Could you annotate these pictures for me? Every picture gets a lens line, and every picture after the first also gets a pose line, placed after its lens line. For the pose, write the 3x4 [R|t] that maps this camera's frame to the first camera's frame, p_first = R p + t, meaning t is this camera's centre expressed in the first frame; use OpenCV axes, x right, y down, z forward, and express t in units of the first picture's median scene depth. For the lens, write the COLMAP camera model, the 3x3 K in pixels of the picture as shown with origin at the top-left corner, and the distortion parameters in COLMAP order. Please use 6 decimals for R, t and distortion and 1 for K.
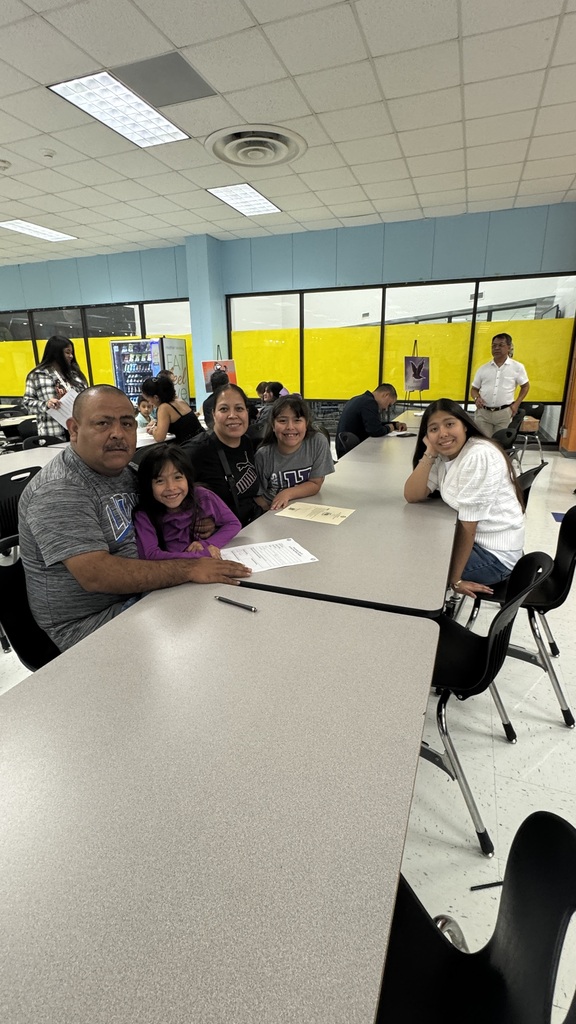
lens RADIAL K [[474.5, 0, 287.9], [0, 474.5, 514.3], [0, 0, 1]] dist [0.002753, 0.000302]
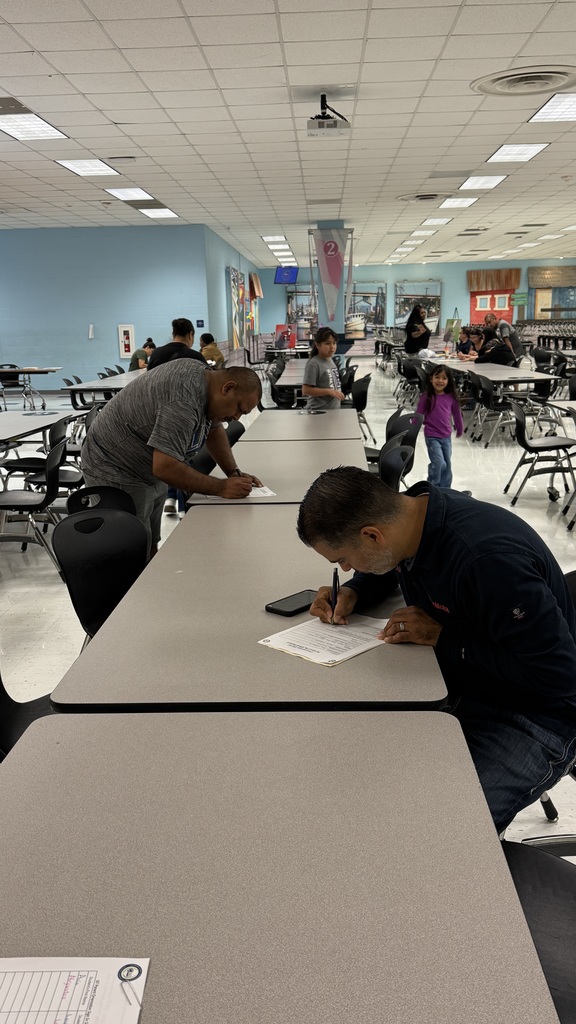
lens RADIAL K [[891.3, 0, 288.2], [0, 891.3, 511.6], [0, 0, 1]] dist [-0.015042, -0.007739]
pose [[0.950487, -0.071159, 0.302508, -0.146209], [0.104296, 0.990016, -0.094816, 0.120243], [-0.292740, 0.121672, 0.948419, -0.370408]]
